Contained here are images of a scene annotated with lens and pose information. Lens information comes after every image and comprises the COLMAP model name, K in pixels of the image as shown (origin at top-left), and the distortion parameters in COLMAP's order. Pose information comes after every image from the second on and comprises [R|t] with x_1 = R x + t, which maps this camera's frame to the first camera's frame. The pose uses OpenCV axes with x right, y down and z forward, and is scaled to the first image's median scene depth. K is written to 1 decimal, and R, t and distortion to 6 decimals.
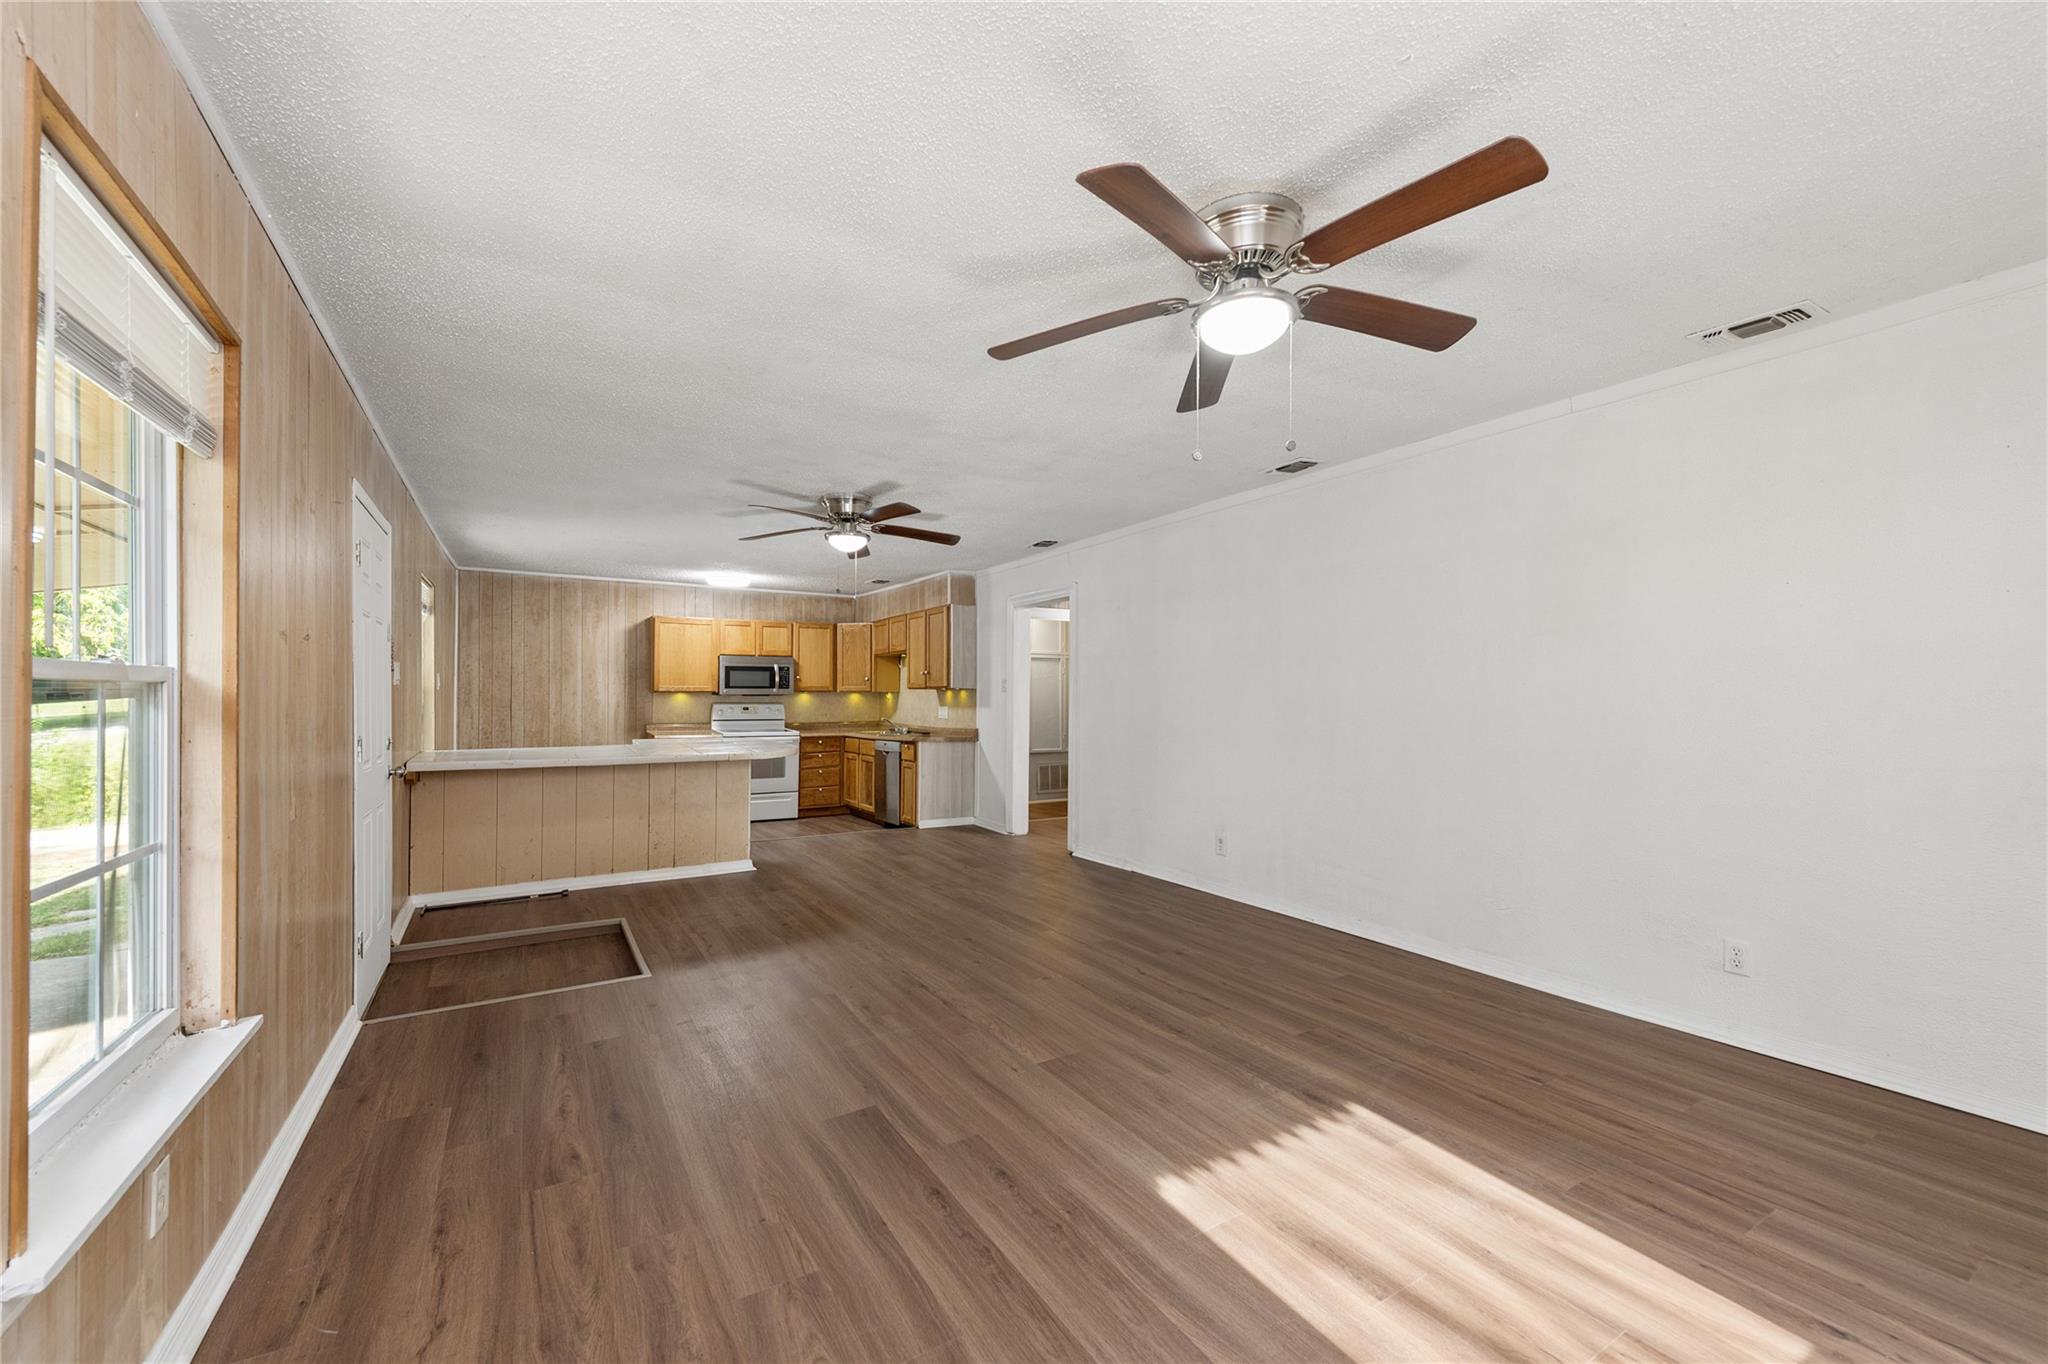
lens RADIAL K [[822.9, 0, 1024.0], [0, 822.9, 682.0], [0, 0, 1]] dist [0.011465, -0.000144]
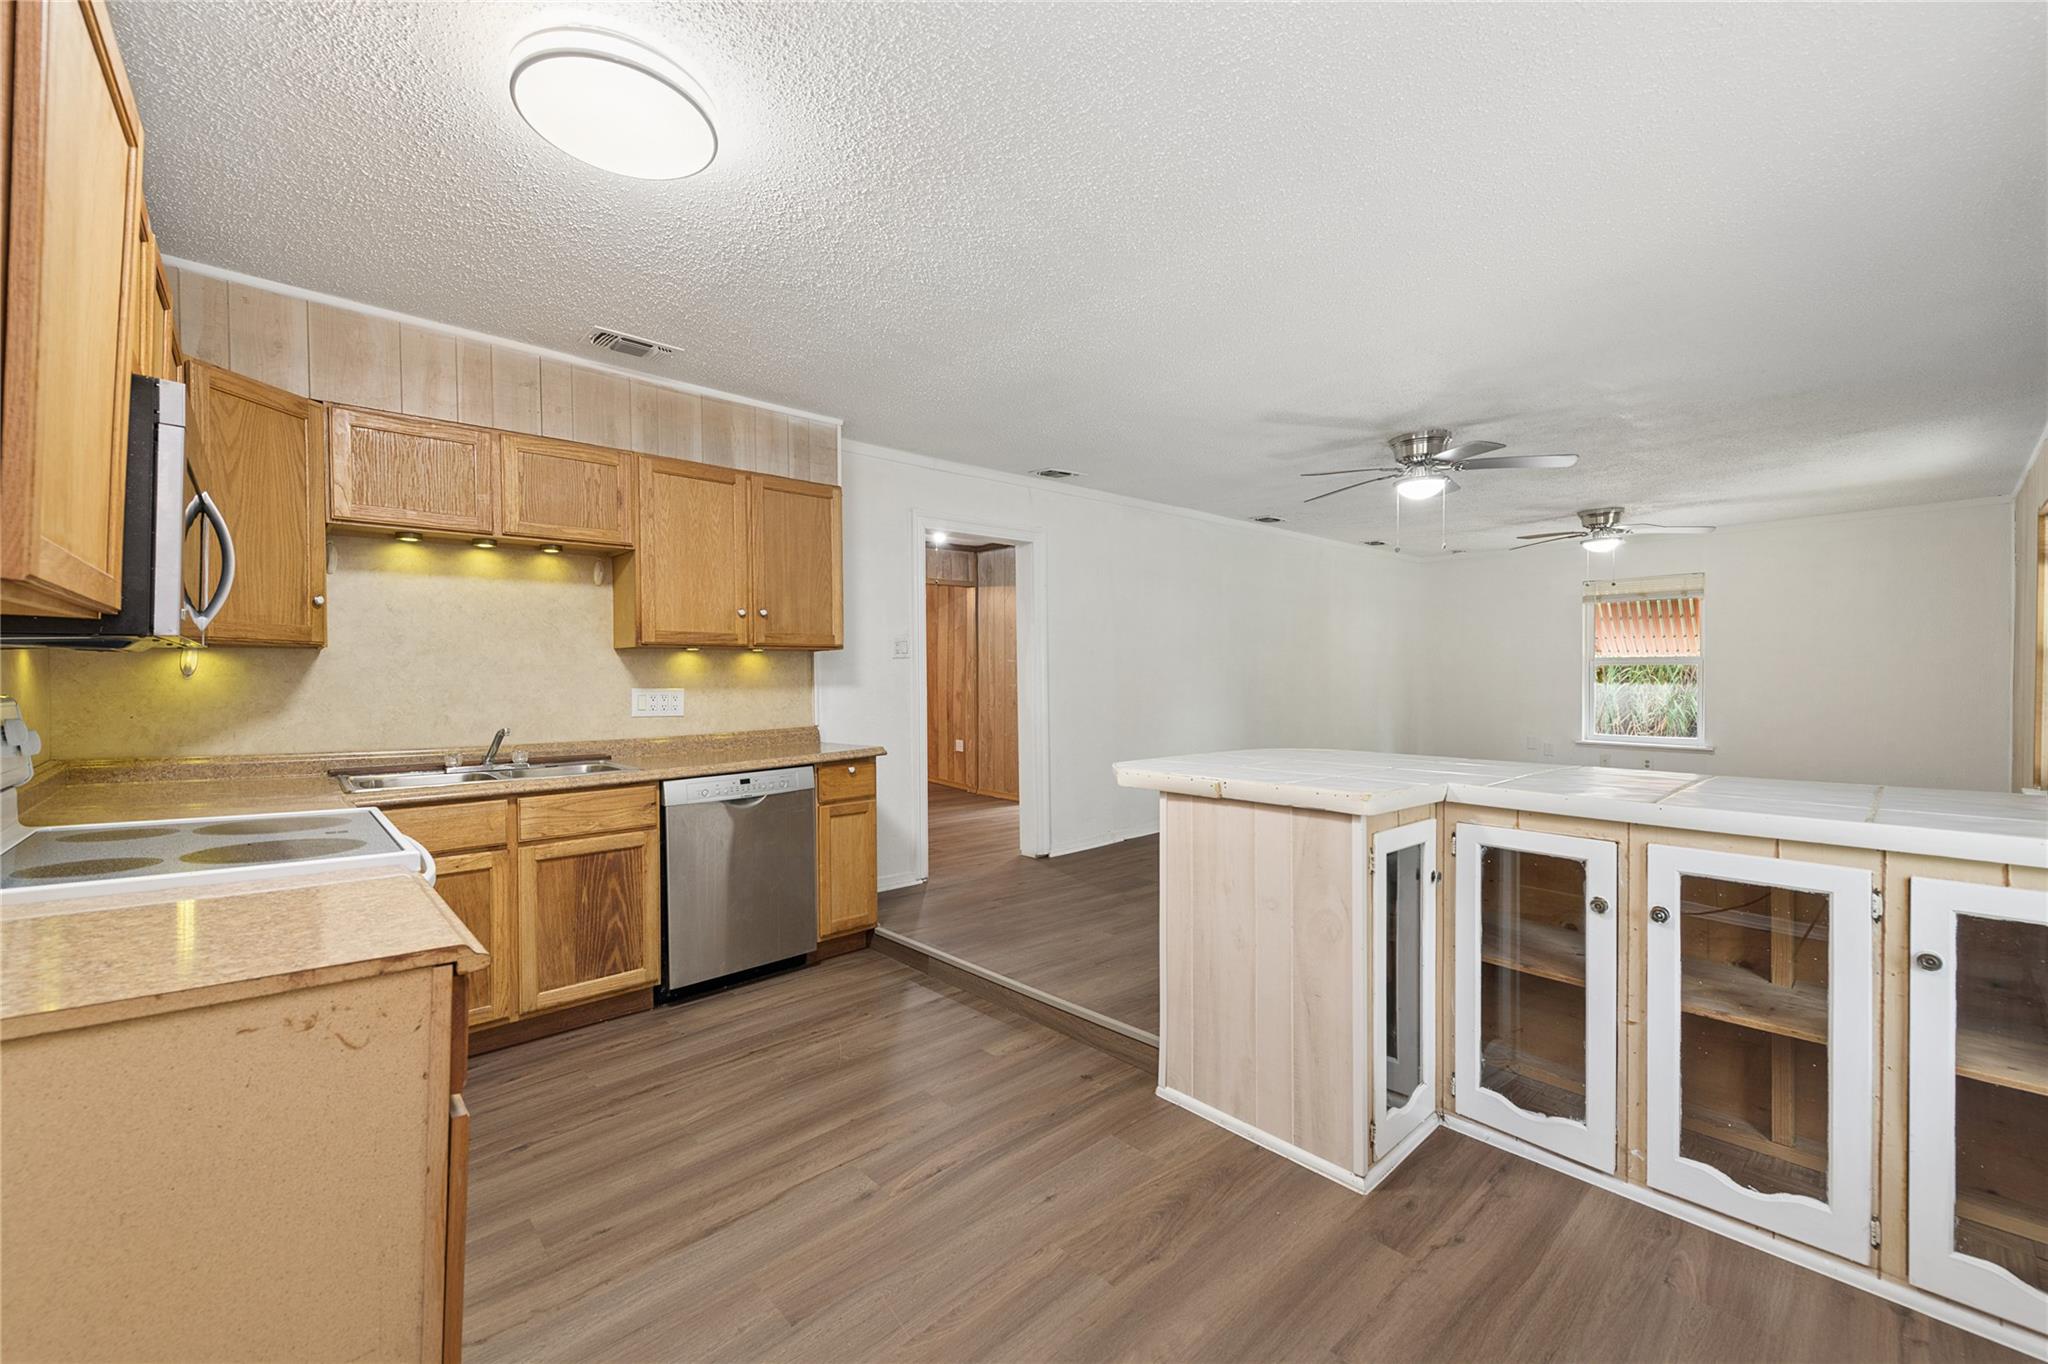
lens RADIAL K [[822.9, 0, 1024.0], [0, 822.9, 682.0], [0, 0, 1]] dist [0.011465, -0.000144]
pose [[-0.194493, -0.011126, 0.980841, -1.172257], [-0.012965, 0.999877, 0.008771, 0.040685], [-0.980818, -0.011011, -0.194614, 1.863390]]
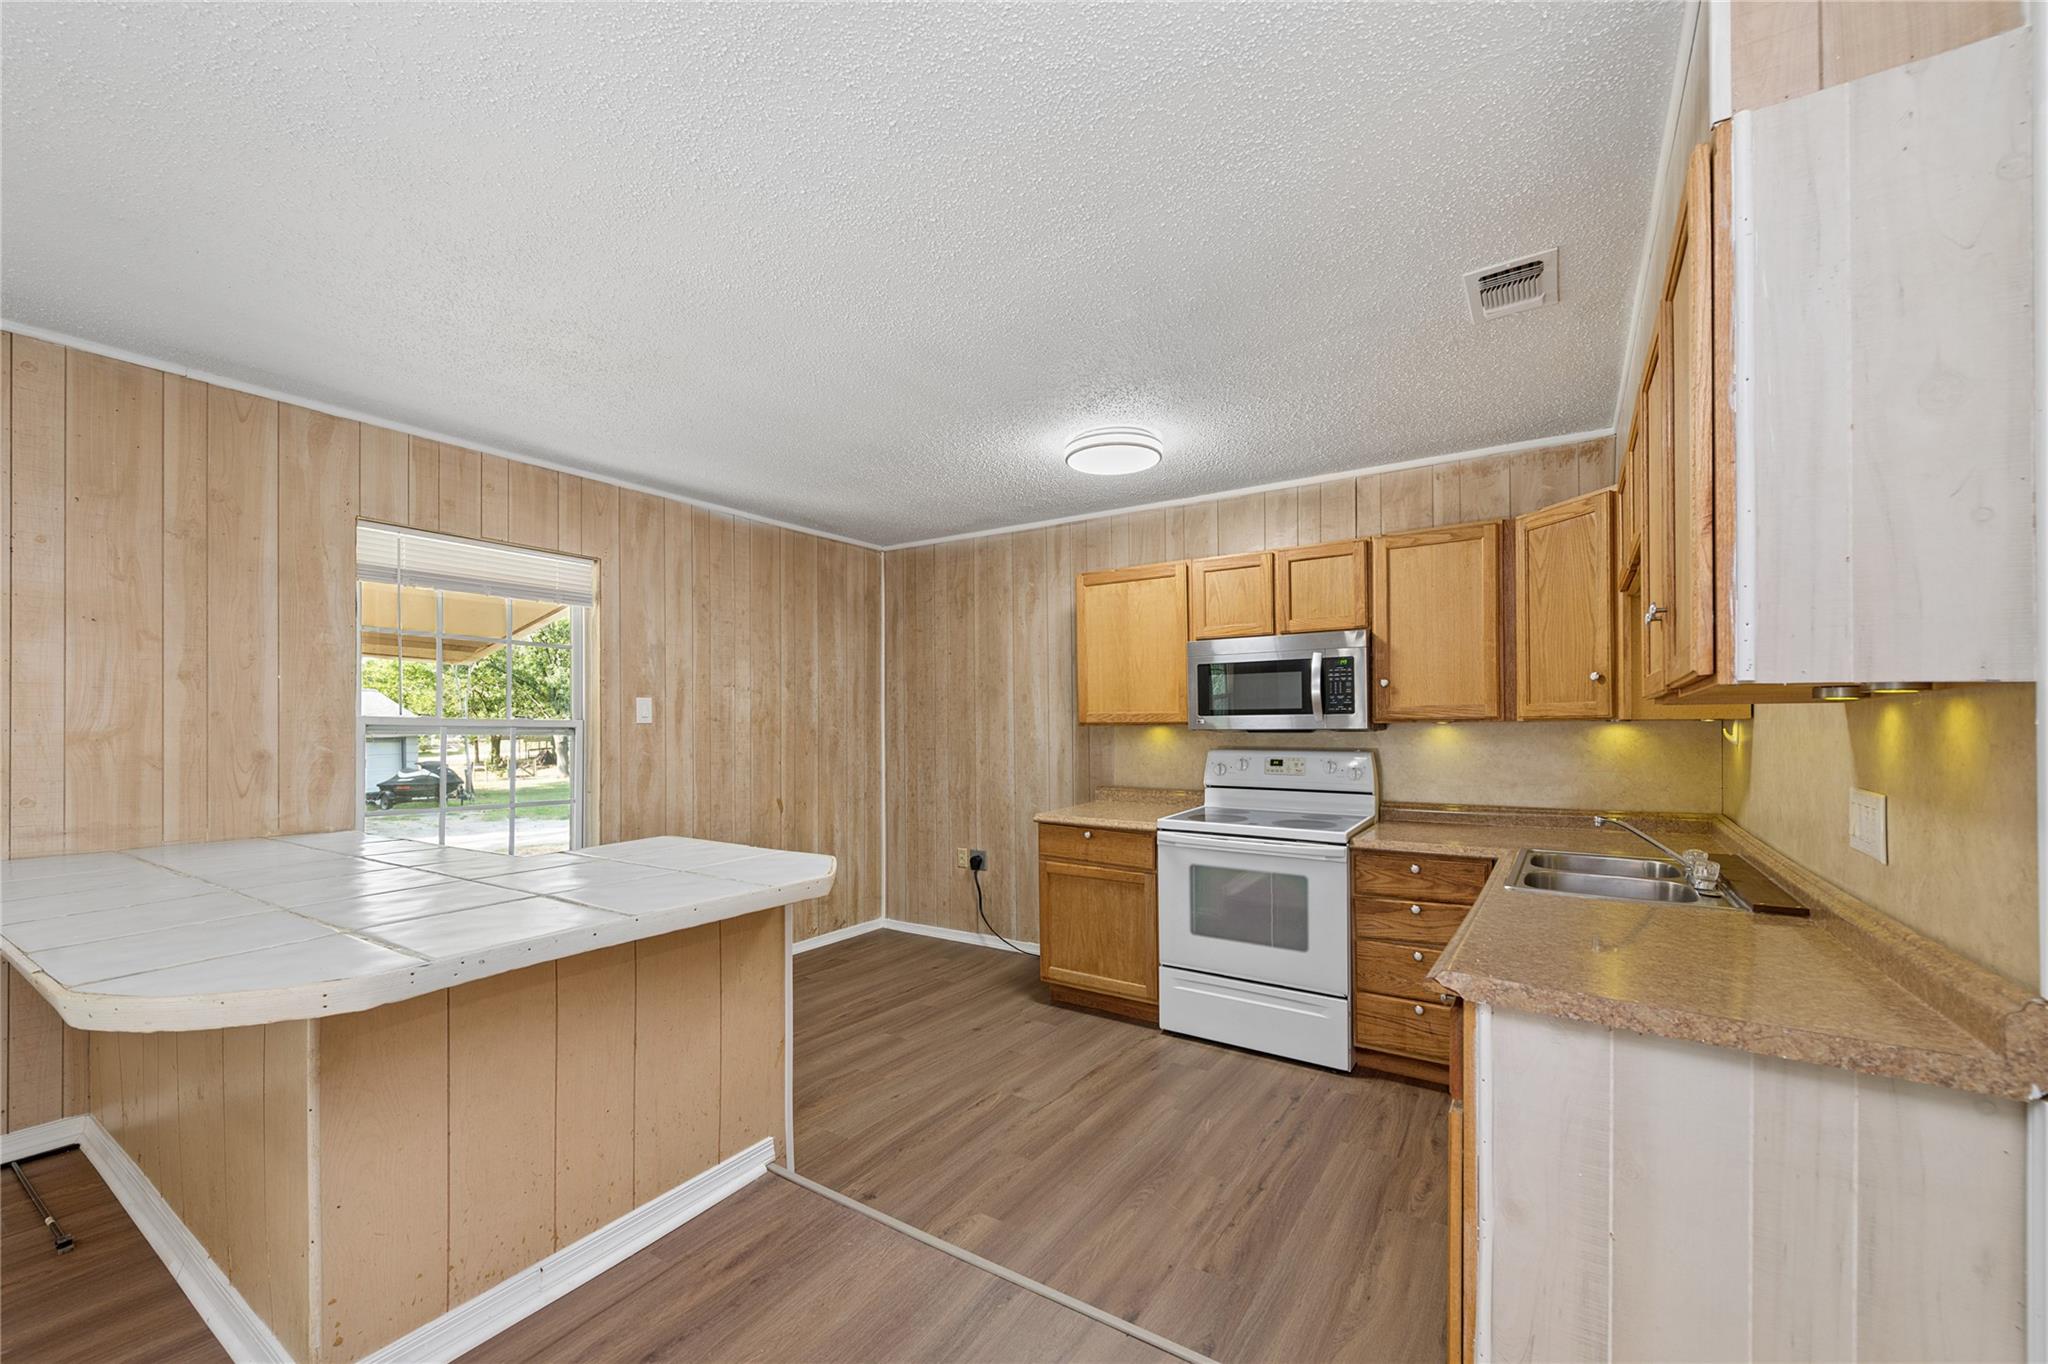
lens RADIAL K [[816.7, 0, 998.2], [0, 816.7, 727.4], [0, 0, 1]] dist [0.000451, -0.000171]
pose [[0.409727, -0.003937, -0.912200, -0.020137], [0.015224, 0.999881, 0.002523, 0.024209], [0.912081, -0.014921, 0.409738, 1.548063]]
